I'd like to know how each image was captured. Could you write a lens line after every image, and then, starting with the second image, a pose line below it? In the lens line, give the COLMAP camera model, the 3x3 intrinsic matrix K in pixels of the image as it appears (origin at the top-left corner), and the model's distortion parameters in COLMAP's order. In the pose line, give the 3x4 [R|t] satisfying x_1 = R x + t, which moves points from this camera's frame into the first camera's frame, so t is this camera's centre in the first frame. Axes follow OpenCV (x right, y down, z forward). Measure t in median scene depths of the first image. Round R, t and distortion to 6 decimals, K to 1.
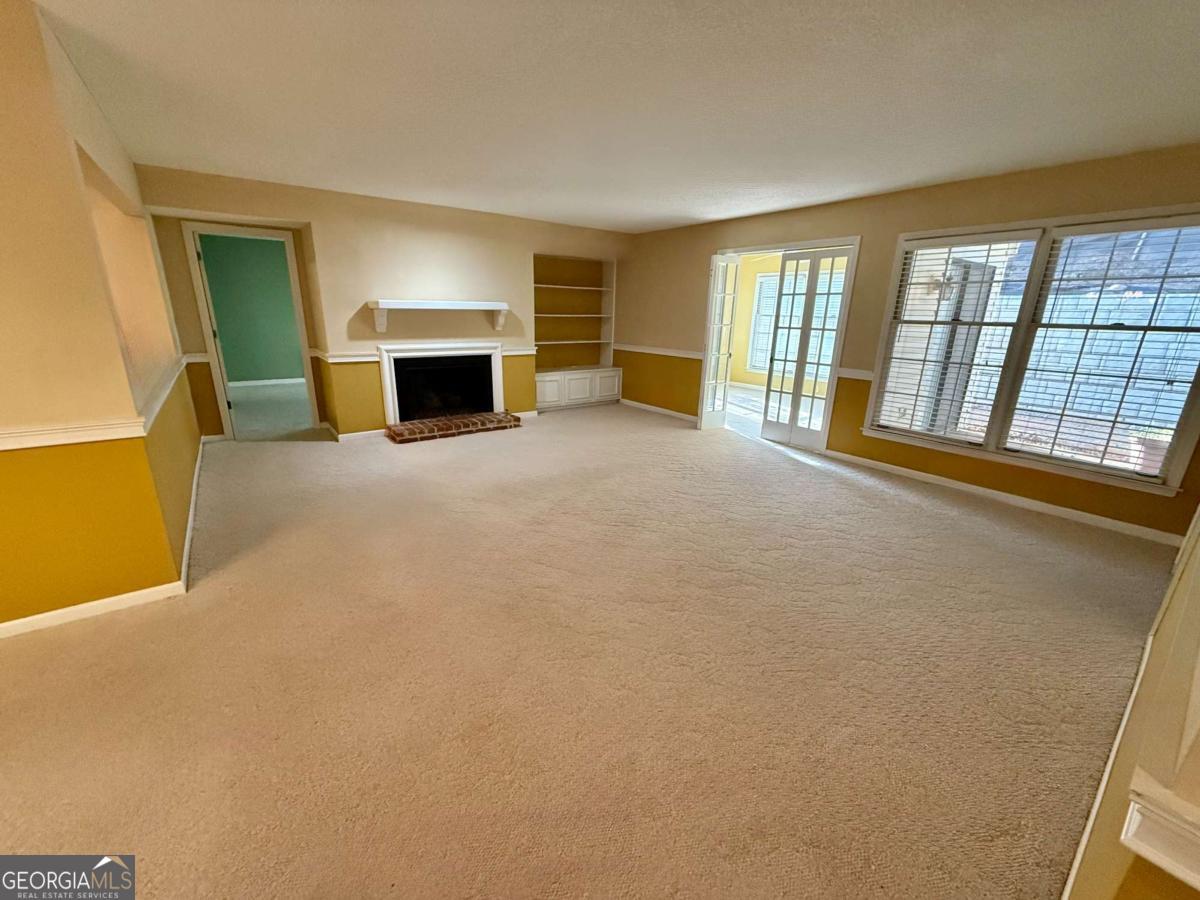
lens RADIAL K [[469.0, 0, 600.0], [0, 469.0, 450.0], [0, 0, 1]] dist [-0.017887, 0.000027]
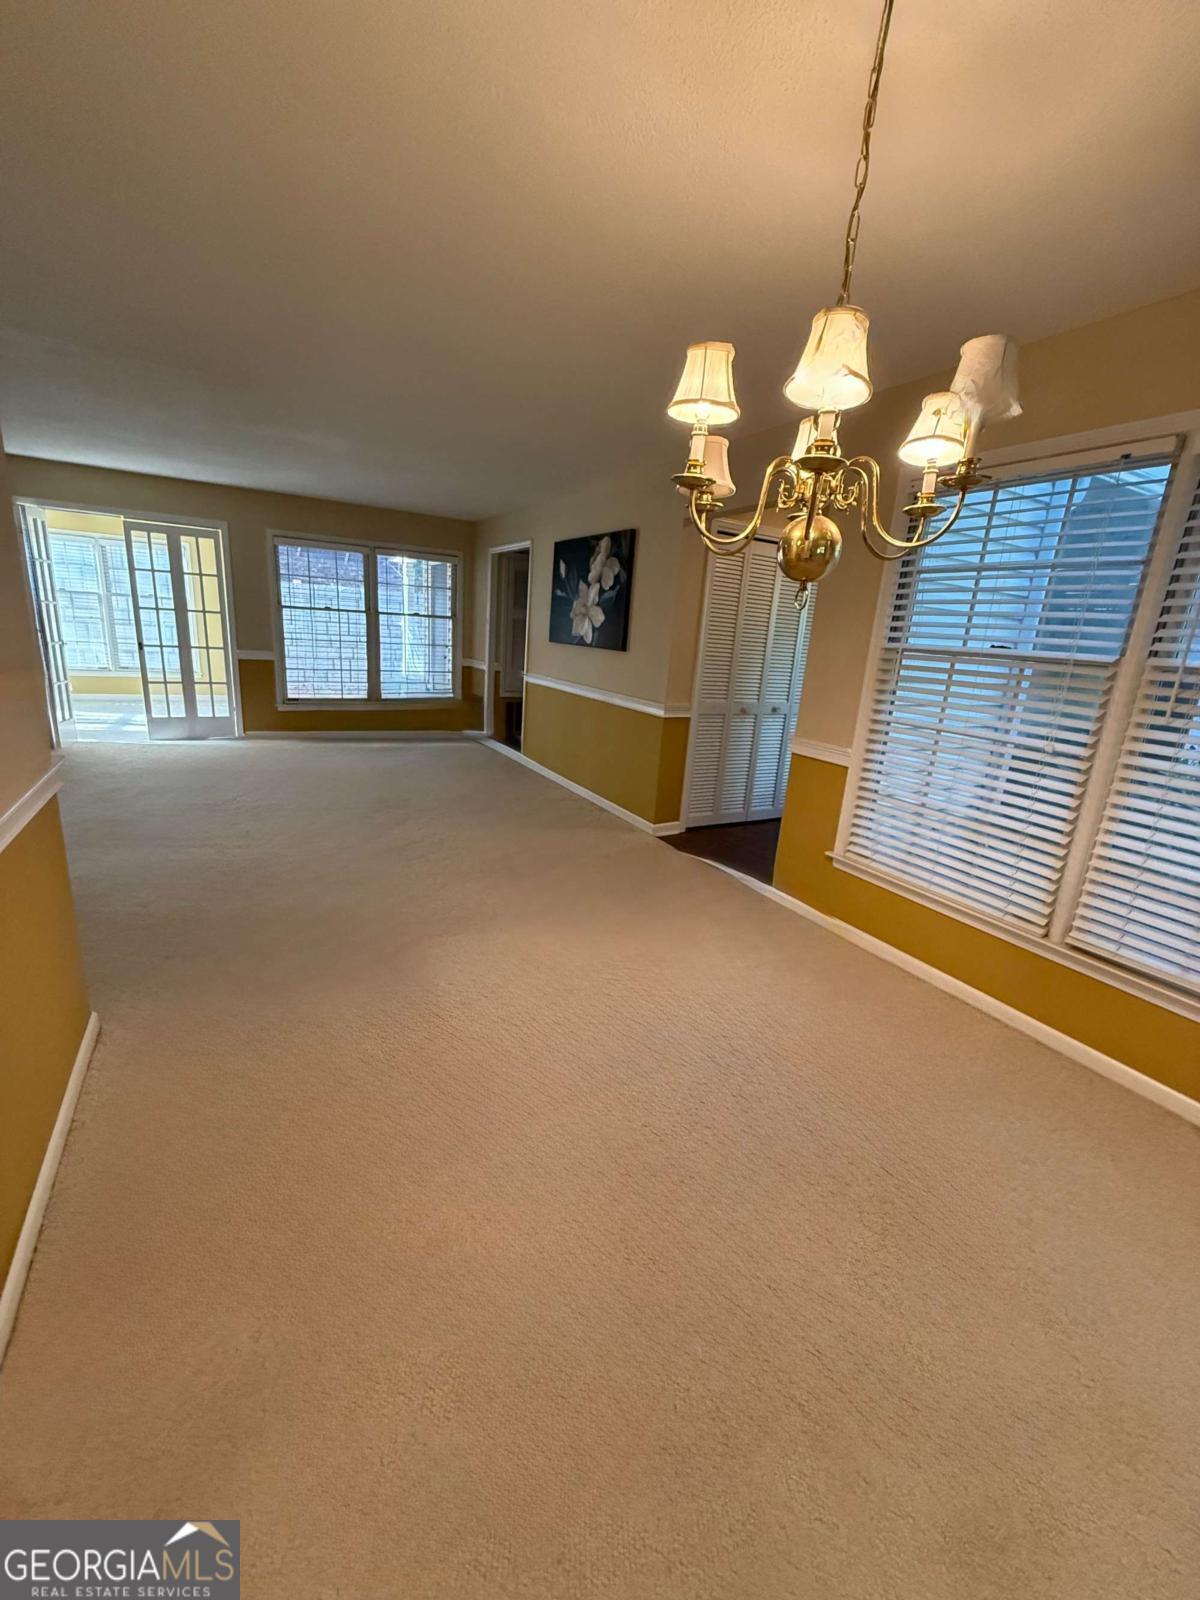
lens RADIAL K [[625.4, 0, 600.0], [0, 625.4, 800.0], [0, 0, 1]] dist [-0.017887, 0.000027]
pose [[0.104258, -0.275246, 0.955704, -0.771196], [0.212971, 0.944829, 0.248881, -0.035392], [-0.971480, 0.177589, 0.157125, 0.072209]]
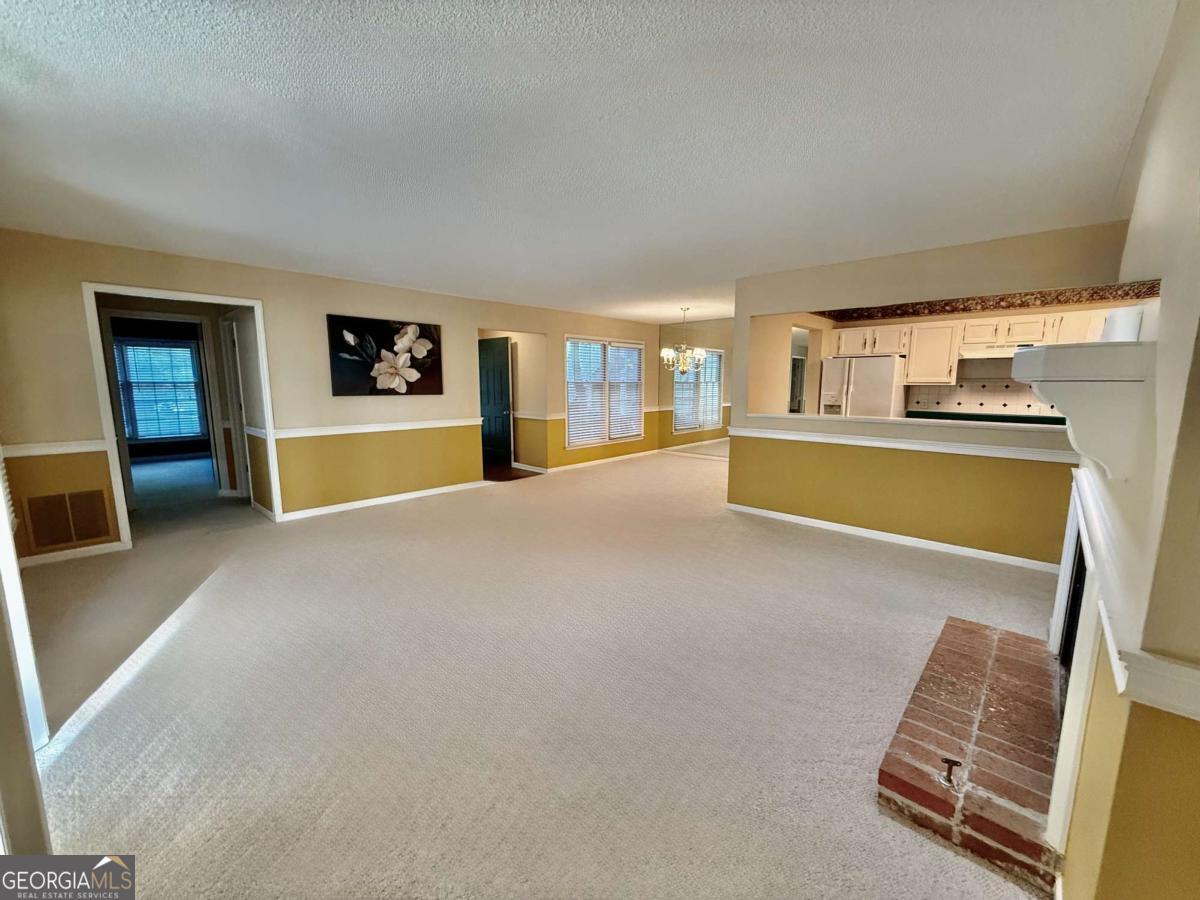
lens RADIAL K [[469.0, 0, 600.0], [0, 469.0, 450.0], [0, 0, 1]] dist [-0.017887, 0.000027]
pose [[-0.984055, 0.004091, -0.177817, 0.023988], [-0.069175, 0.912226, 0.403806, -0.389130], [0.163861, 0.409668, -0.897397, 1.352609]]
